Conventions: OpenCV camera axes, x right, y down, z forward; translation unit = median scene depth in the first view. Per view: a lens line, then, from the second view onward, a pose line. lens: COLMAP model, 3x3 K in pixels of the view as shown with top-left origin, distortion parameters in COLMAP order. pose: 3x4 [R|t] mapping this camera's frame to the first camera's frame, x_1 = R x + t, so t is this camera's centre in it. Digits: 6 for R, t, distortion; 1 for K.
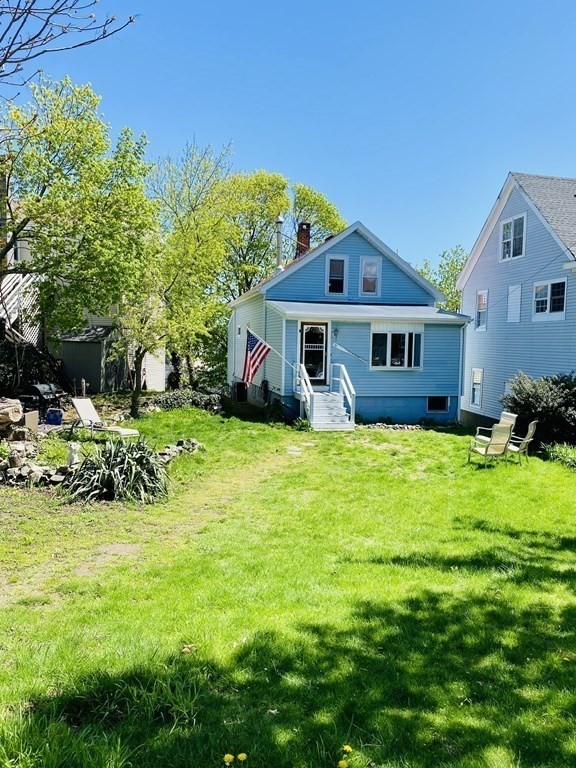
lens RADIAL K [[581.7, 0, 288.0], [0, 581.7, 384.0], [0, 0, 1]] dist [0.060141, -0.142923]
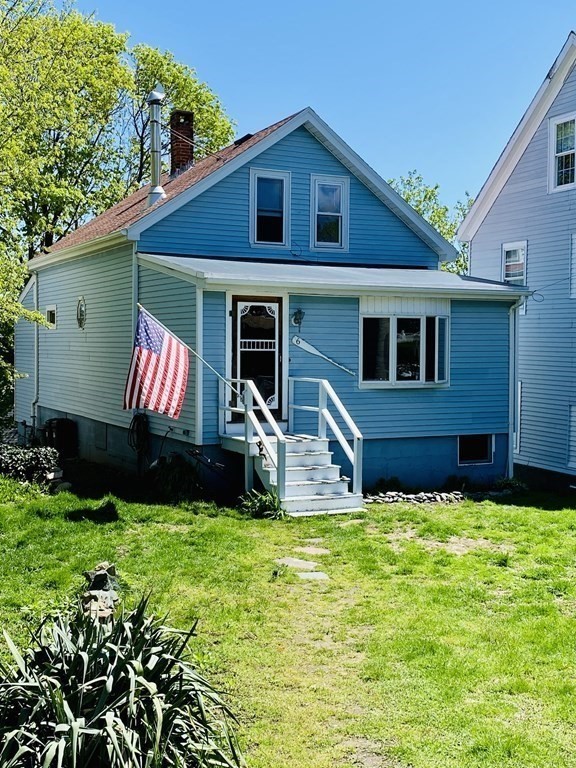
lens RADIAL K [[974.7, 0, 288.2], [0, 974.7, 366.0], [0, 0, 1]] dist [0.068606, -0.014643]
pose [[0.969003, -0.018072, 0.246385, -0.133697], [0.029456, 0.998658, -0.042600, -0.009070], [-0.245285, 0.048537, 0.968235, 0.176304]]
